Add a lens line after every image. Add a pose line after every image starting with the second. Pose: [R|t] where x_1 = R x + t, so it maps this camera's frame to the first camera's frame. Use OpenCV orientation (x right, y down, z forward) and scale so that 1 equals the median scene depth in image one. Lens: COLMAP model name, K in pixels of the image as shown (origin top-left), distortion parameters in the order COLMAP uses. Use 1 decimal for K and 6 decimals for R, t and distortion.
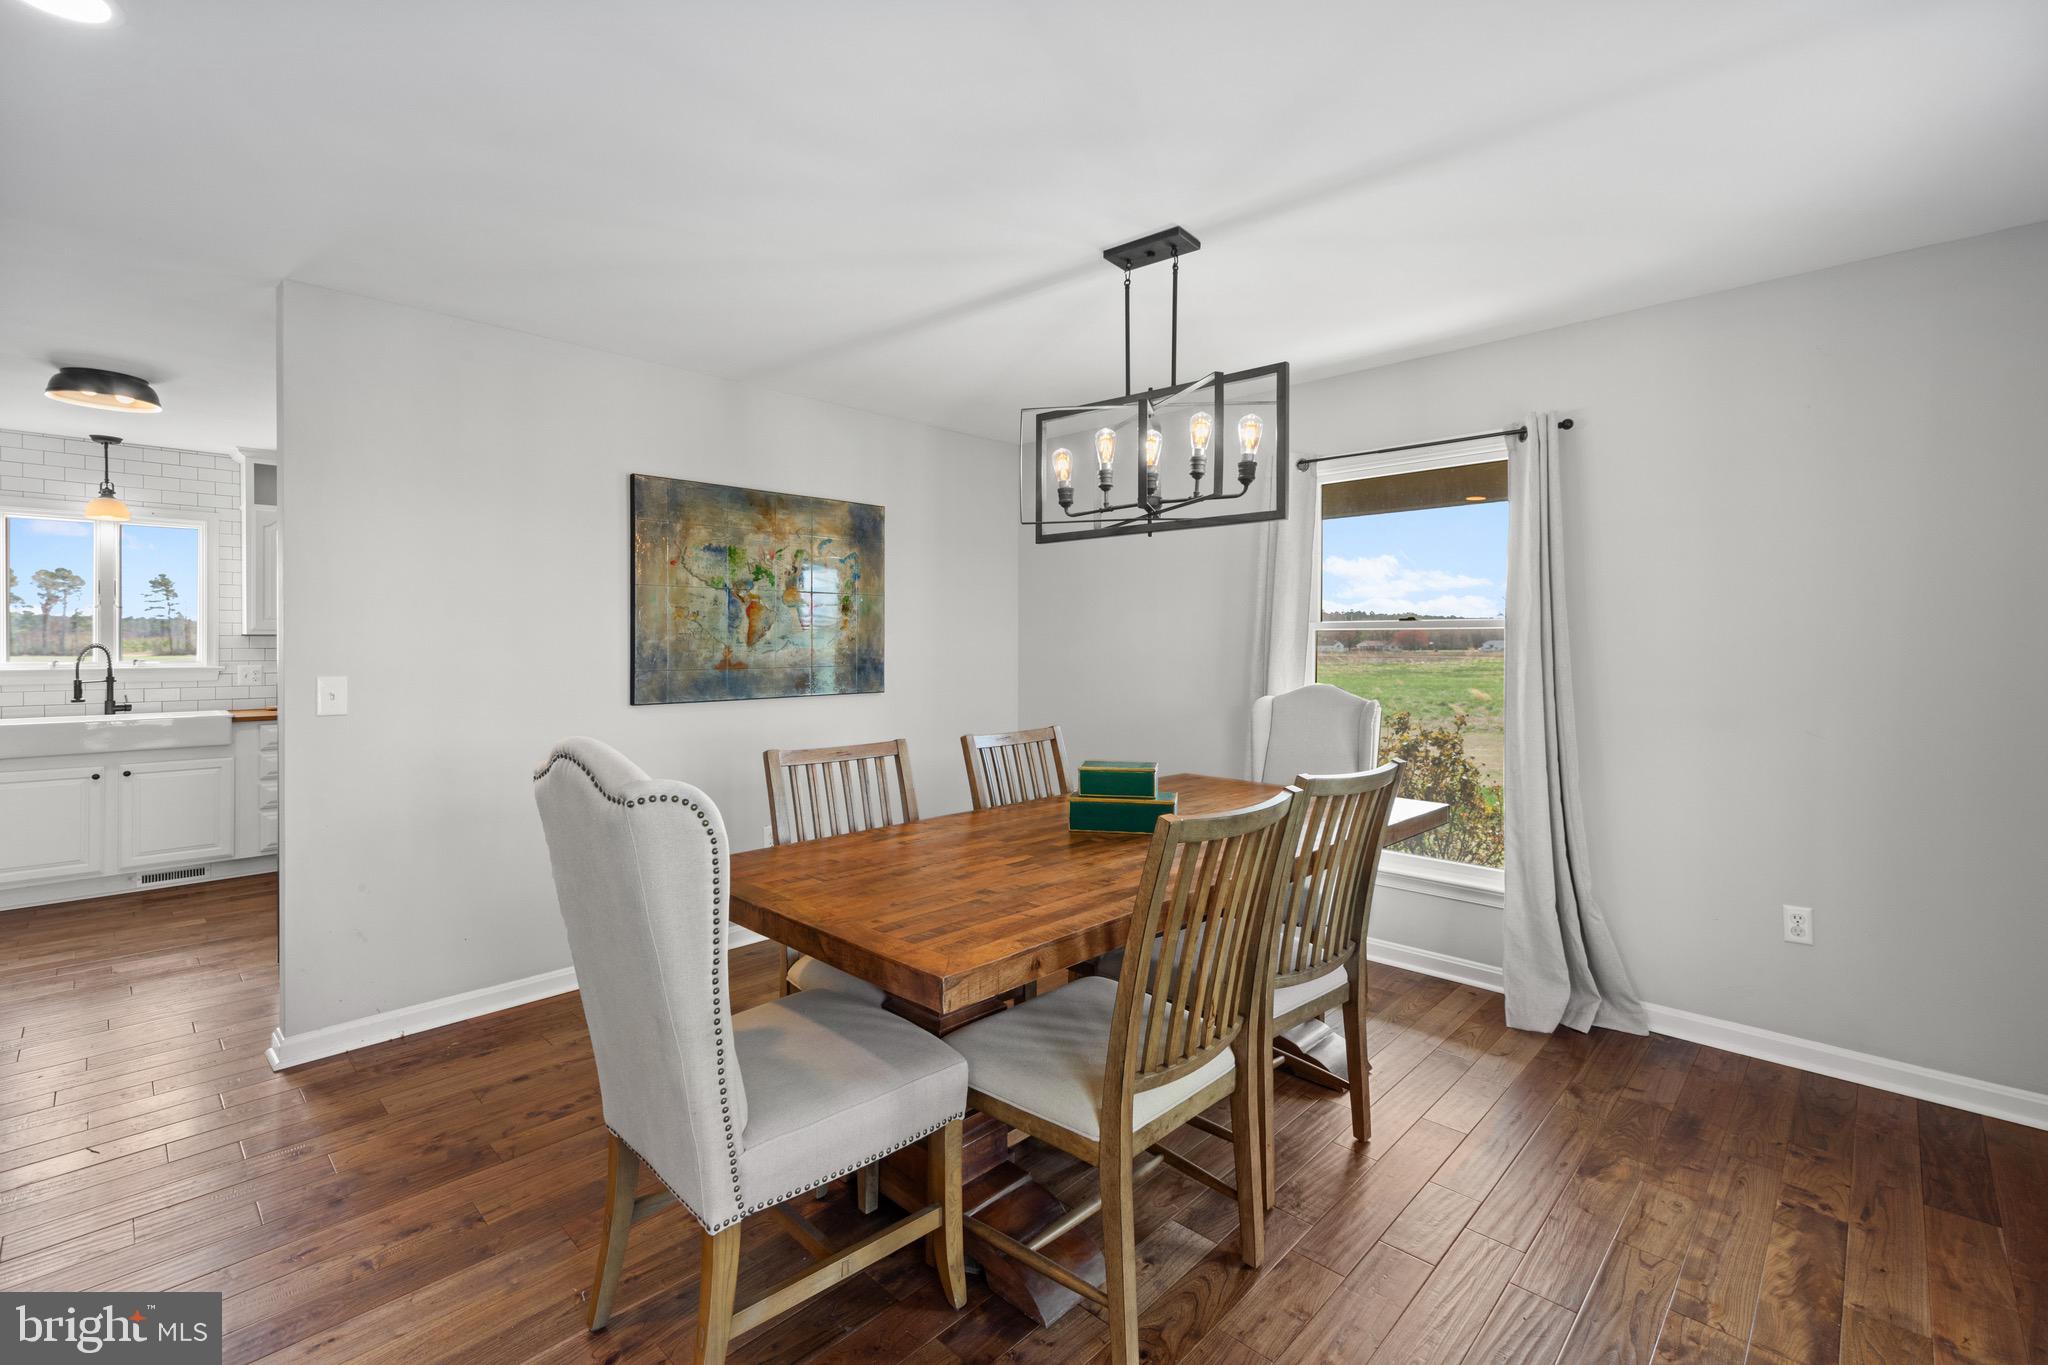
lens RADIAL K [[854.3, 0, 1010.1], [0, 854.3, 662.9], [0, 0, 1]] dist [0.000418, -0.000048]
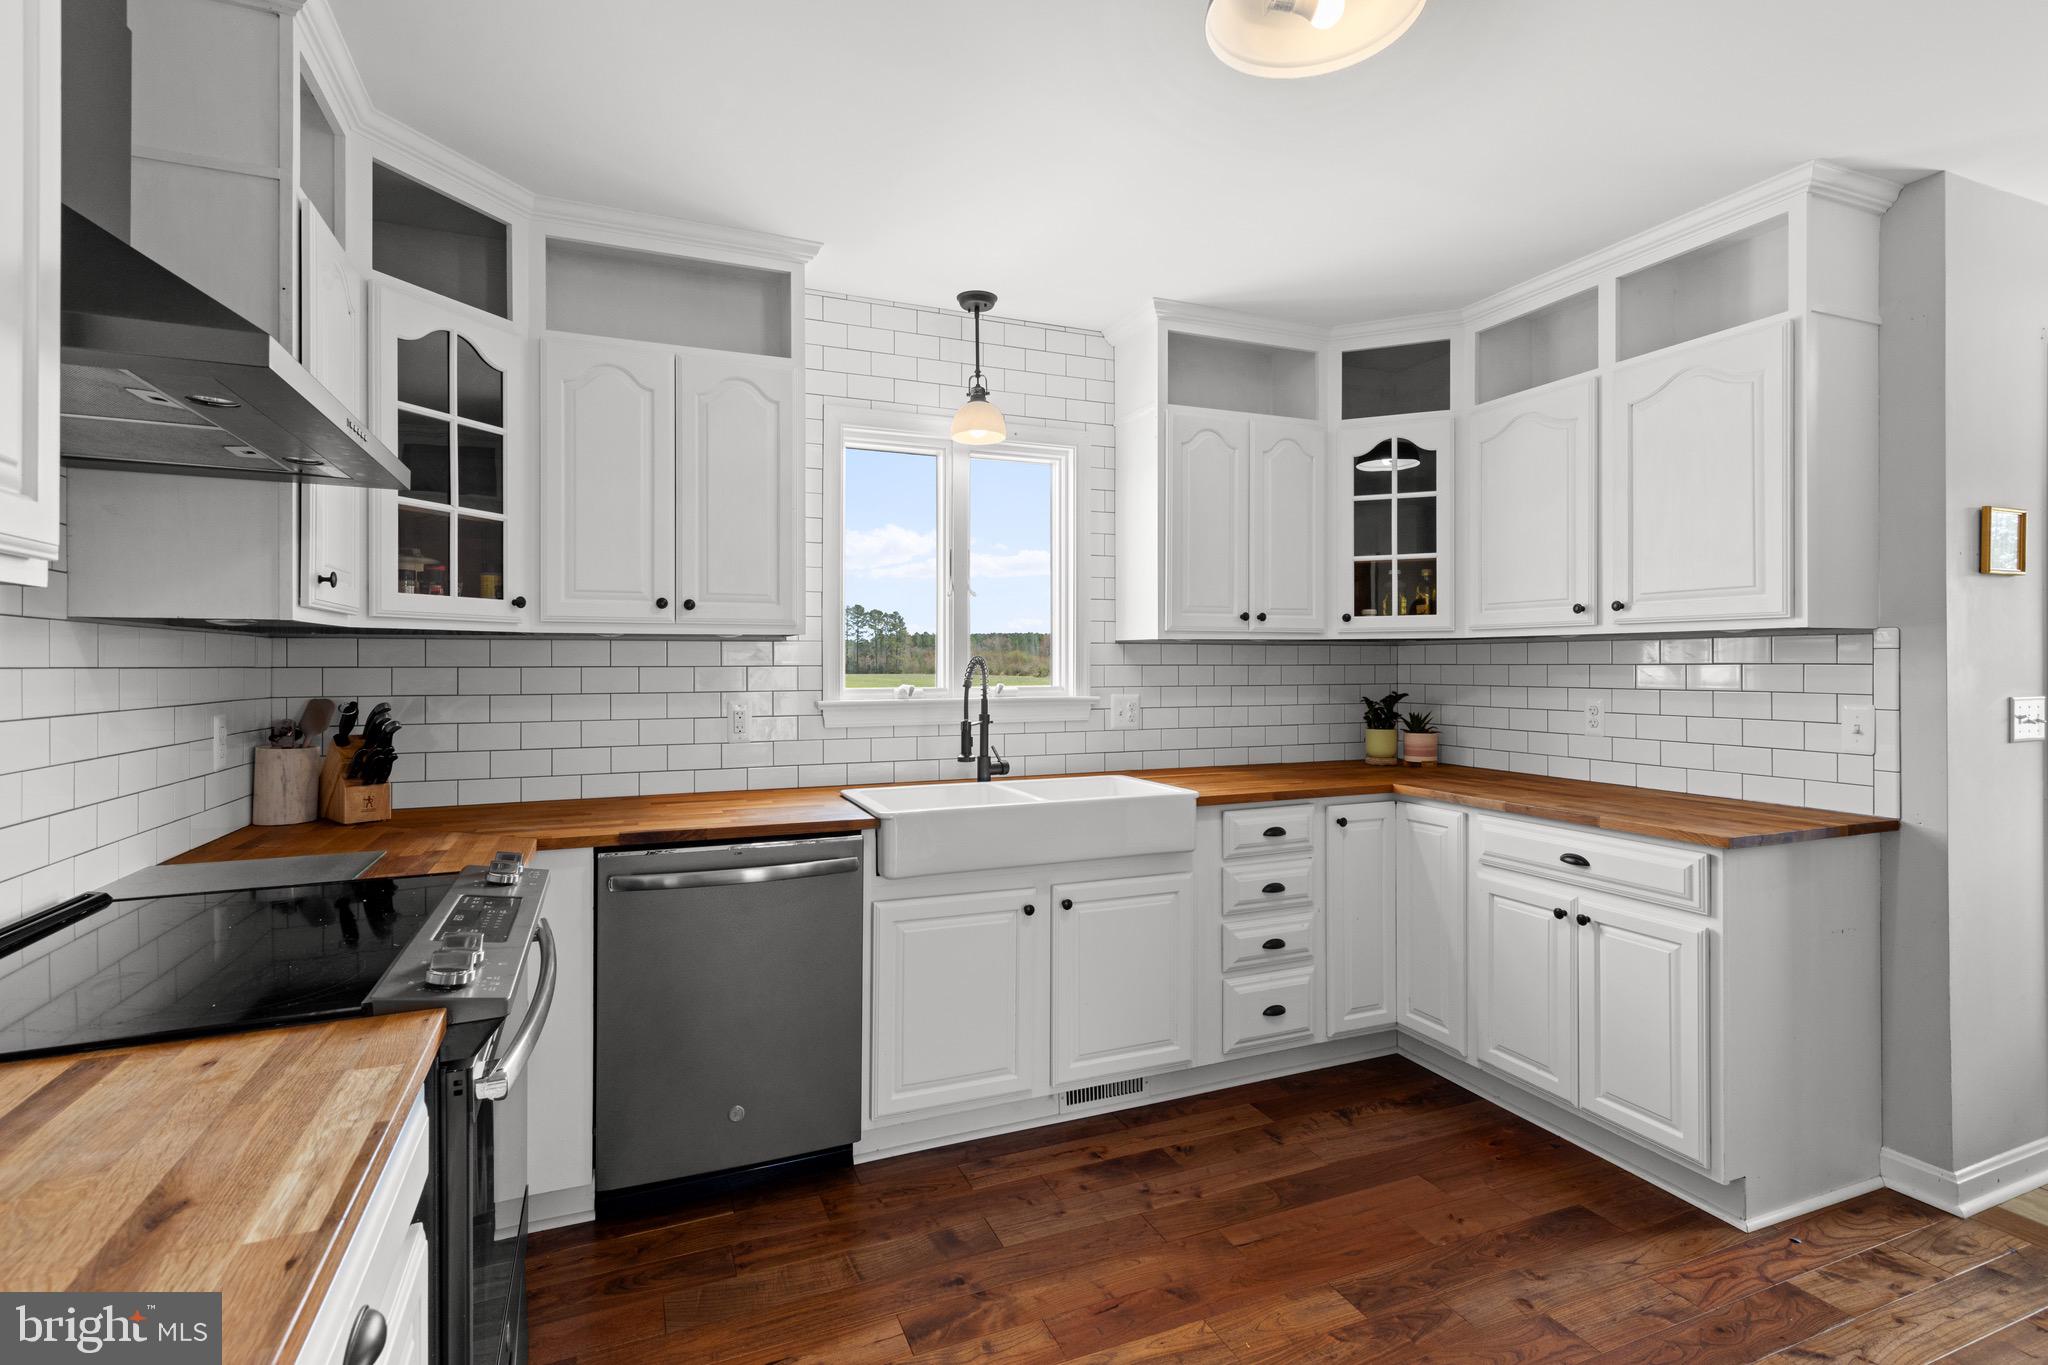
lens RADIAL K [[956.9, 0, 1009.8], [0, 956.9, 651.3], [0, 0, 1]] dist [-0.004460, -0.001522]
pose [[0.926391, -0.007313, -0.376491, -0.796017], [-0.003510, 0.999600, -0.028055, -0.008174], [0.376546, 0.027311, 0.925995, 0.415857]]
